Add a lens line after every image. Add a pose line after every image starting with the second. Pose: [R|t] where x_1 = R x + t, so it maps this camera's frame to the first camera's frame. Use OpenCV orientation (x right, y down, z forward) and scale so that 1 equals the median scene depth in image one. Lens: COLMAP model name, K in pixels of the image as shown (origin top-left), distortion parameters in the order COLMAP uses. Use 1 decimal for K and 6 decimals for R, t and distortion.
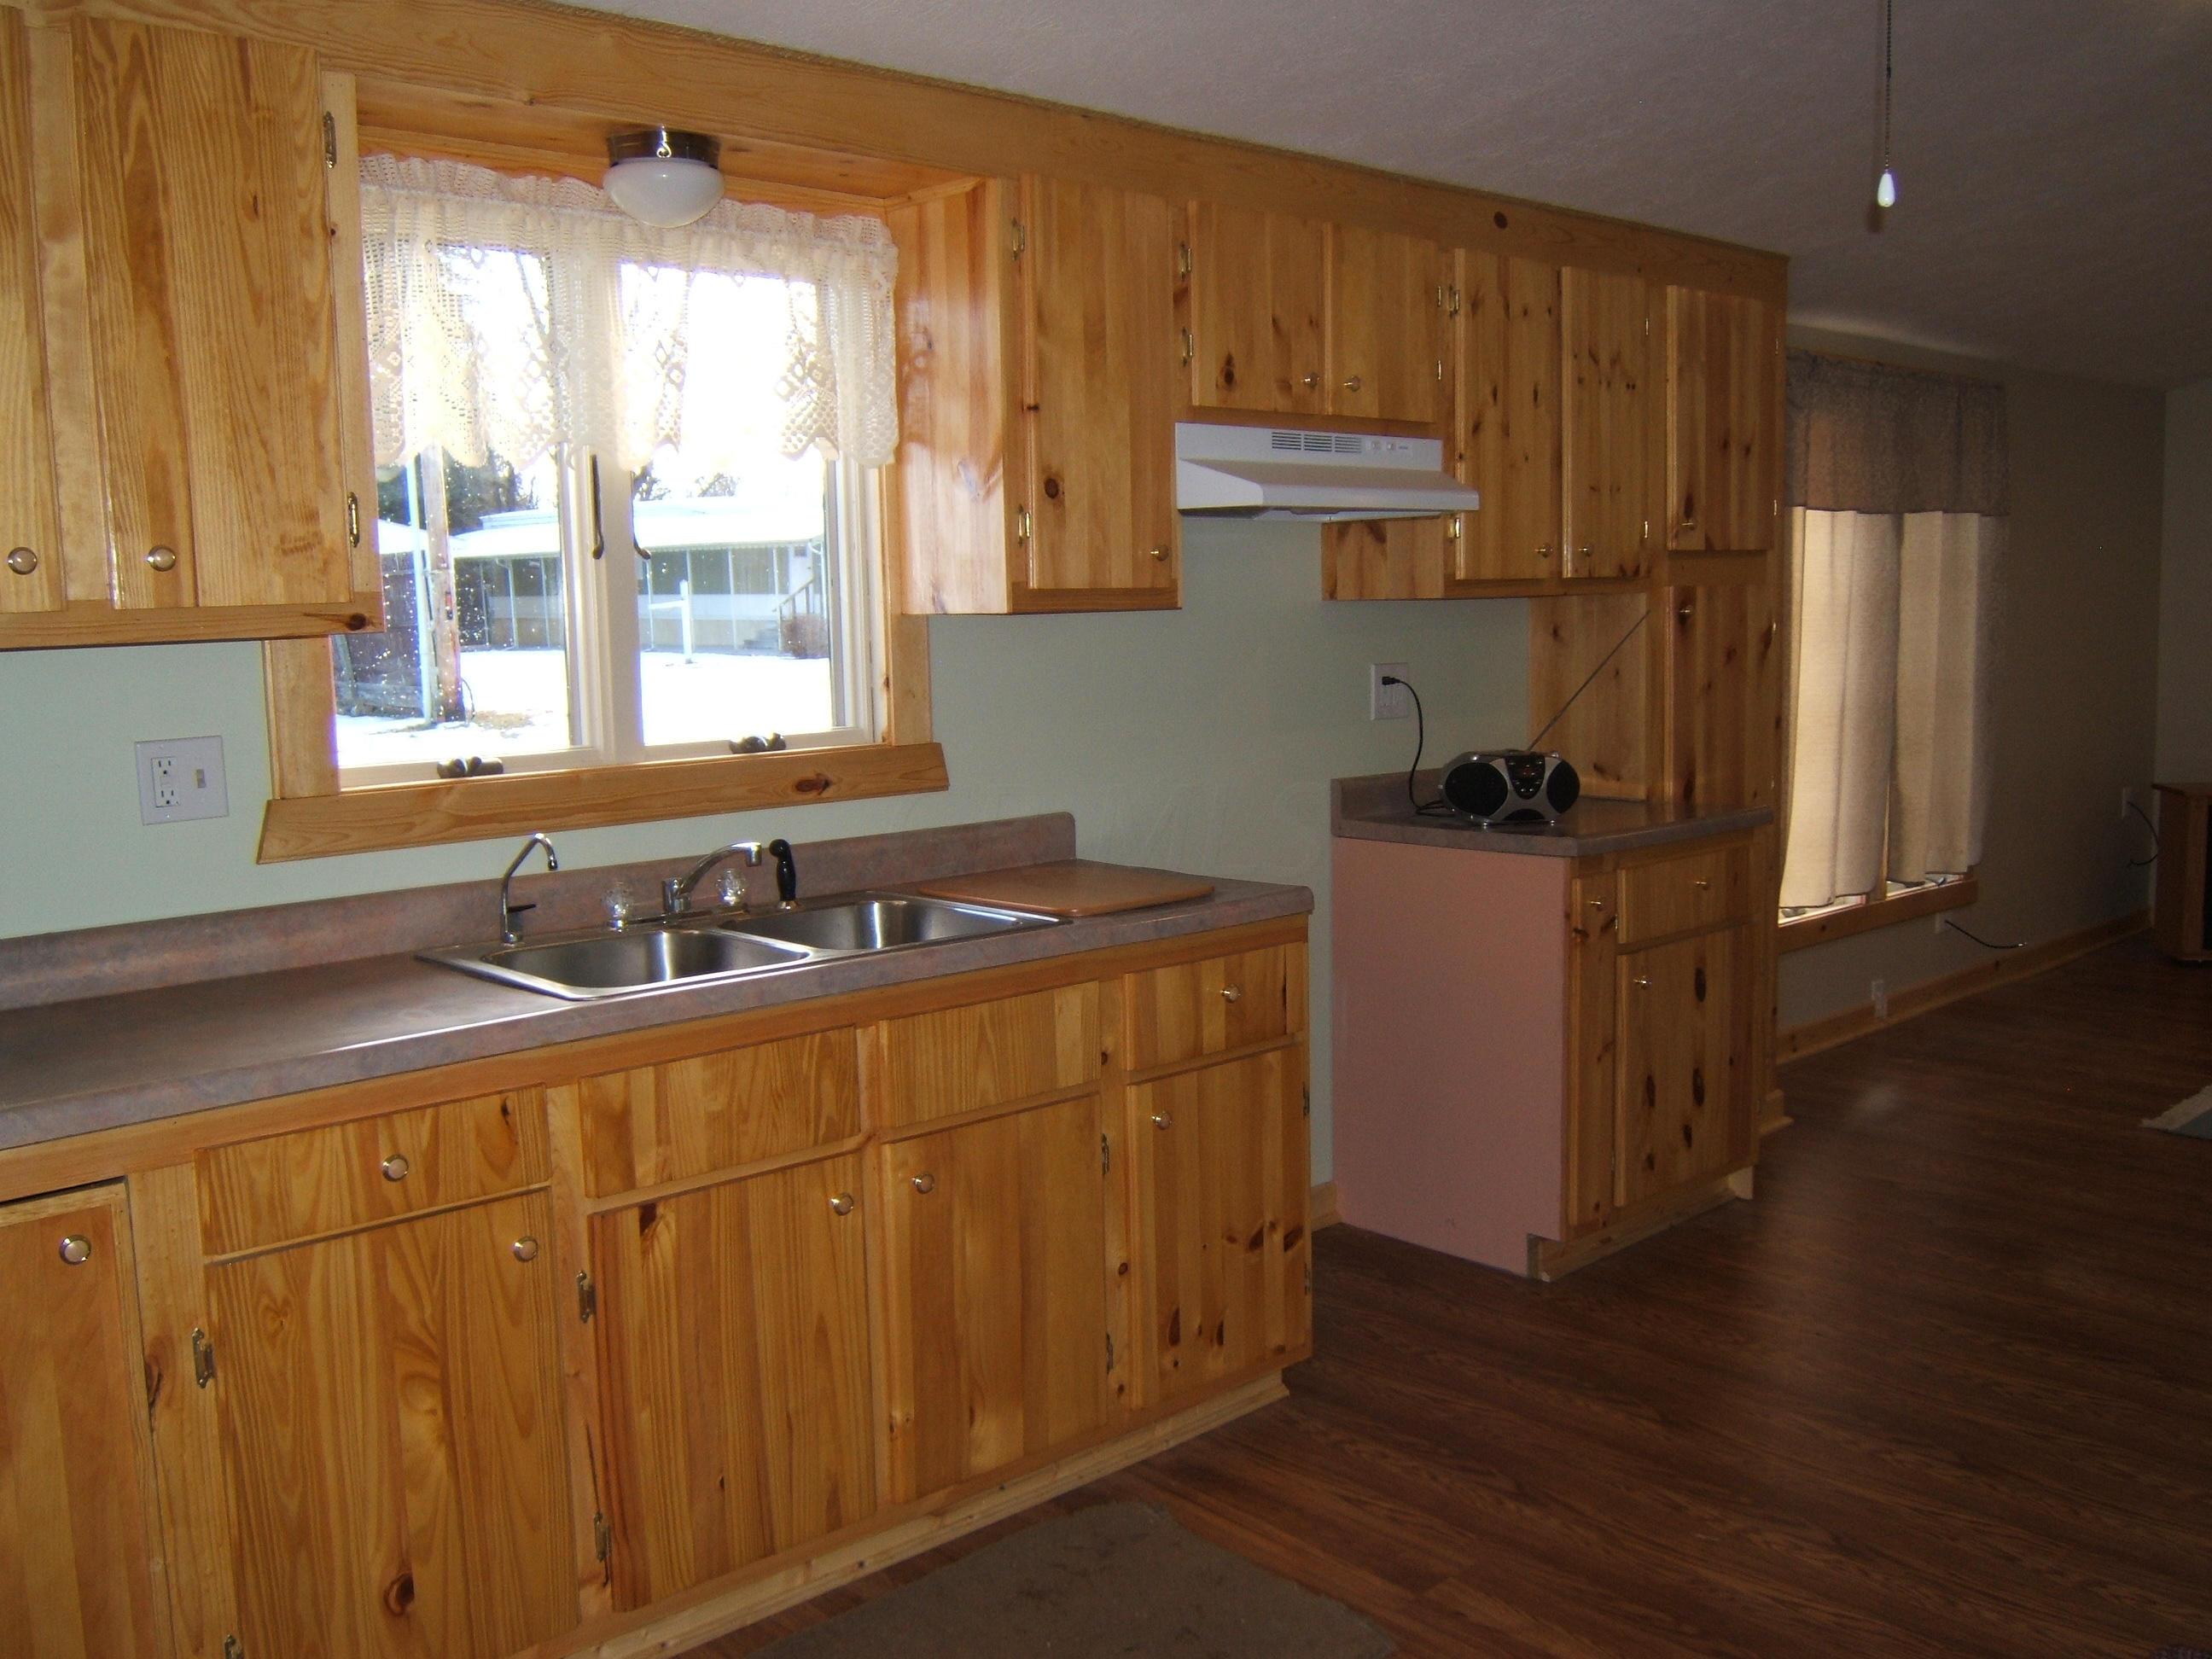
lens RADIAL K [[1915.7, 0, 1120.3], [0, 1915.7, 819.4], [0, 0, 1]] dist [-0.040378, -0.020995]
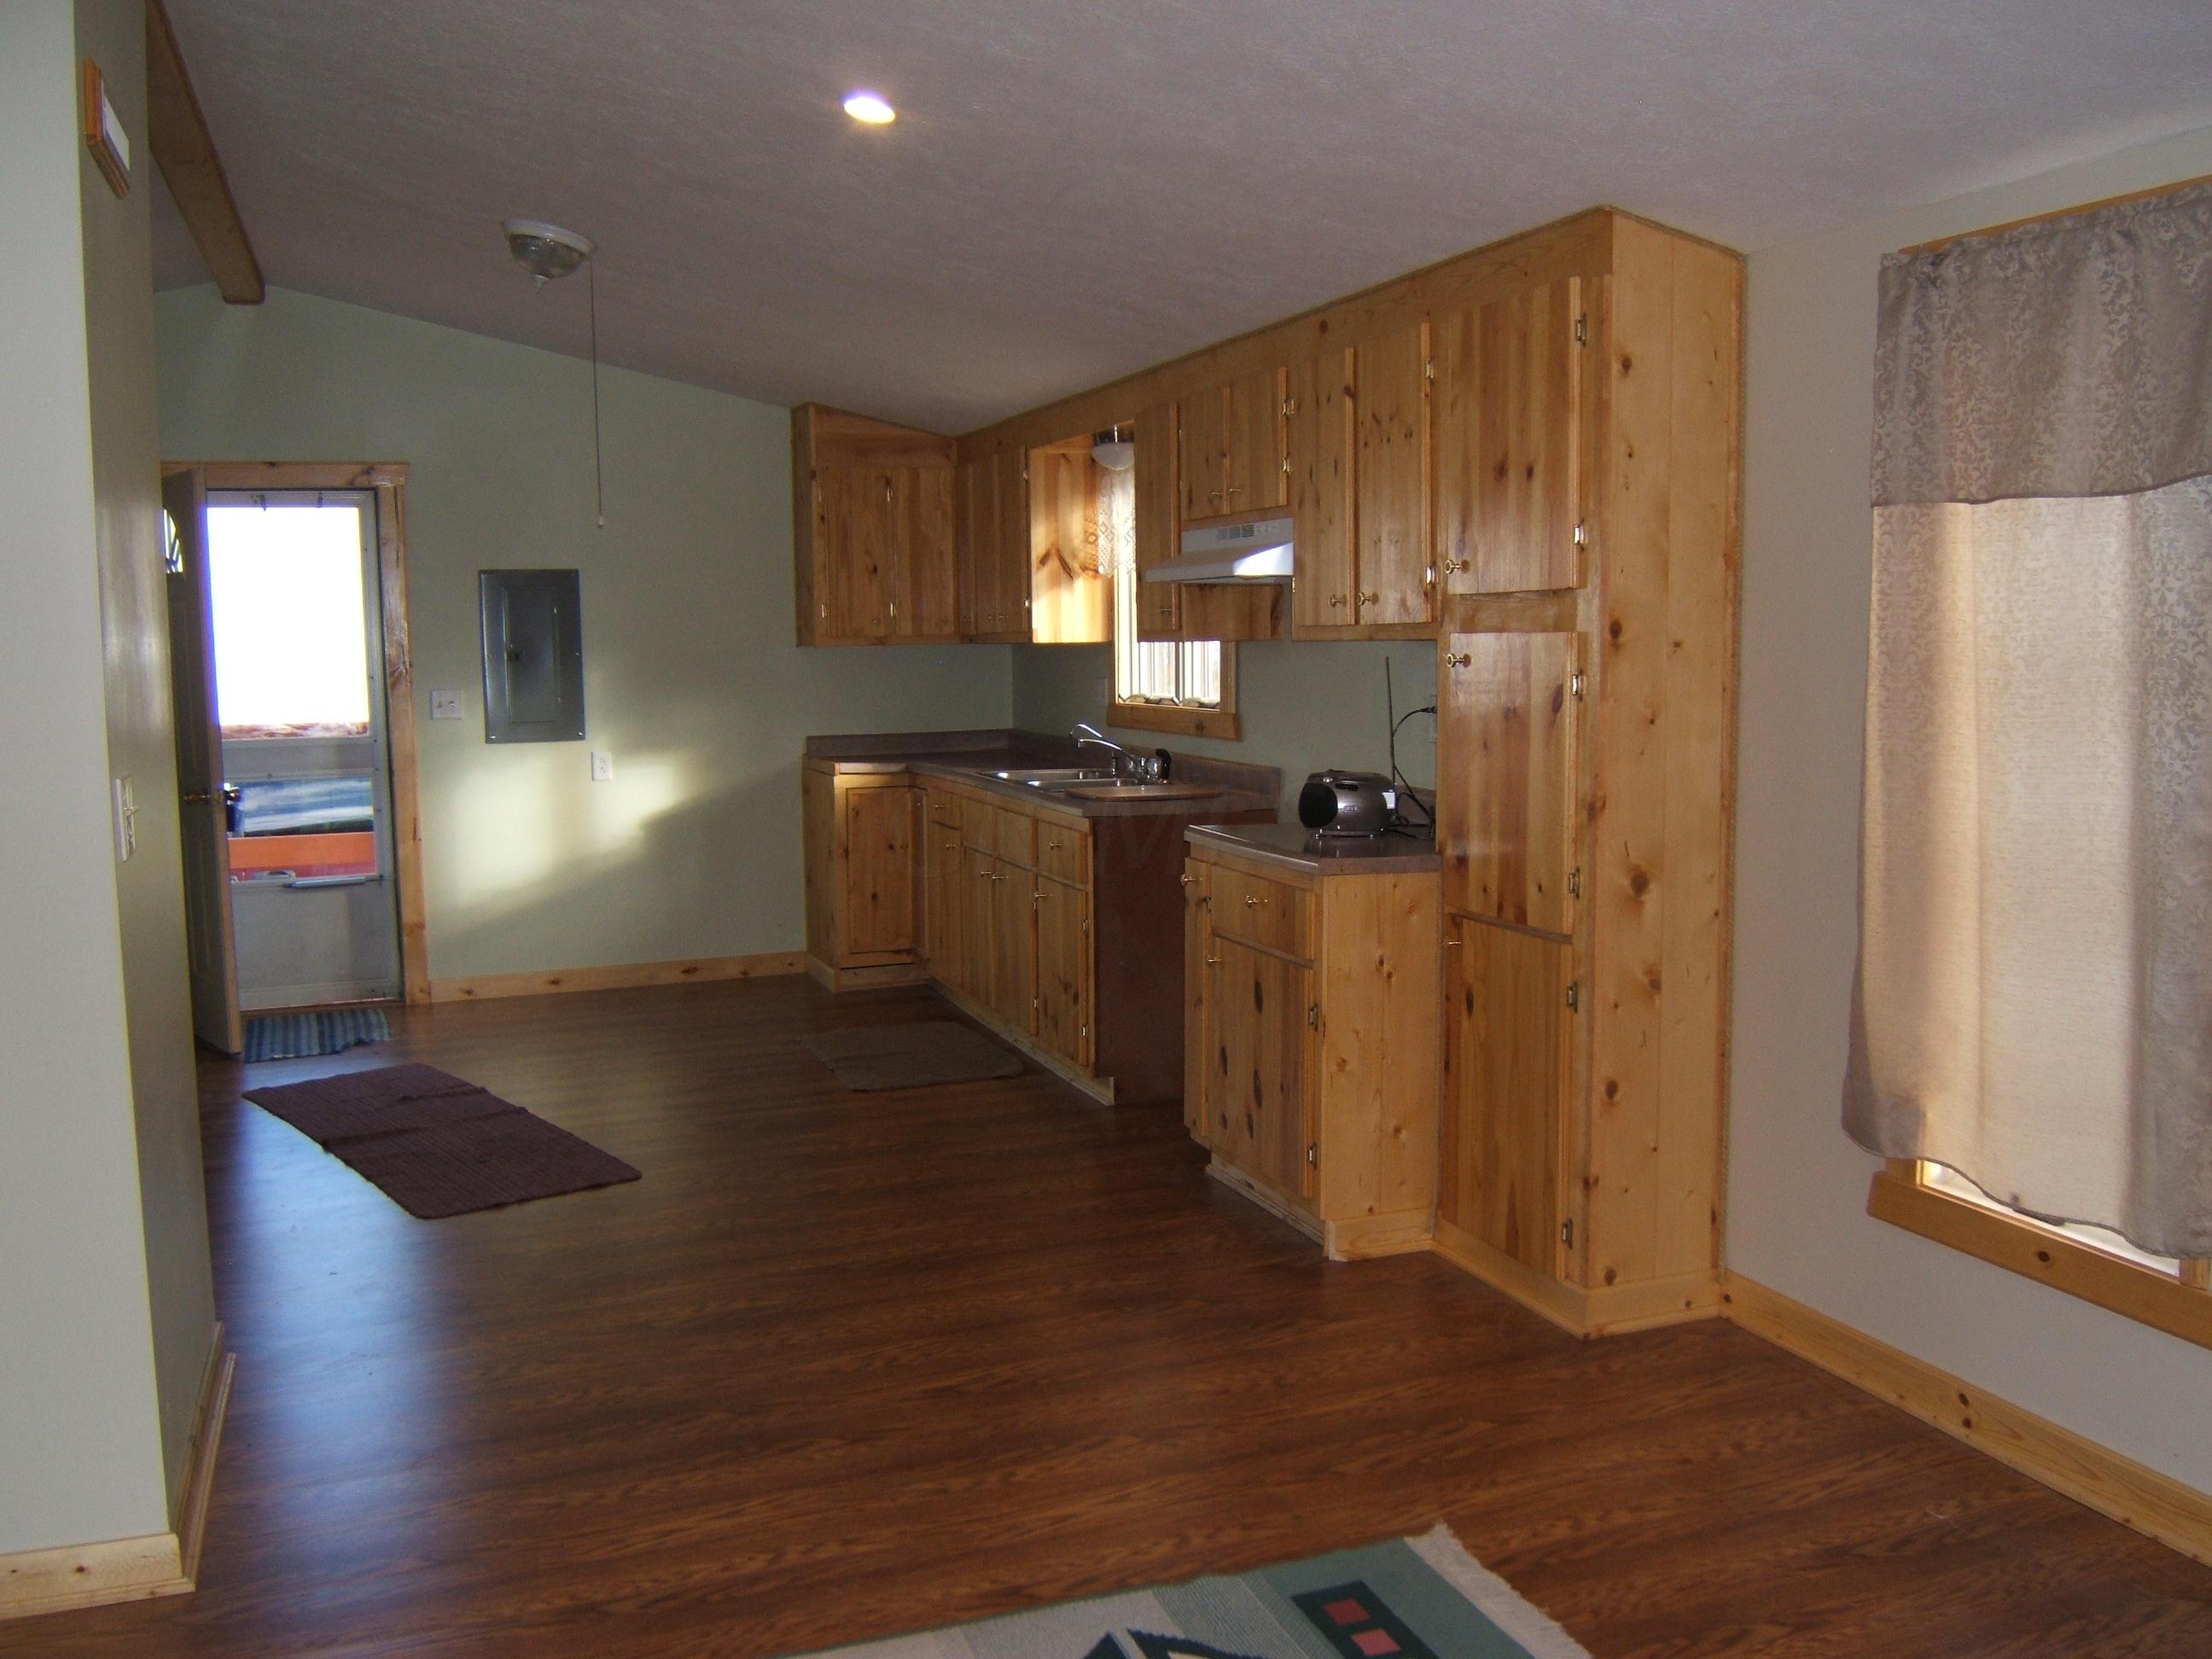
lens RADIAL K [[1915.7, 0, 1120.3], [0, 1915.7, 819.4], [0, 0, 1]] dist [-0.040378, -0.020995]
pose [[-0.369201, 0.114763, -0.922236, 1.846472], [-0.089737, 0.983307, 0.158288, -0.249689], [0.925007, 0.141199, -0.352739, 1.790294]]
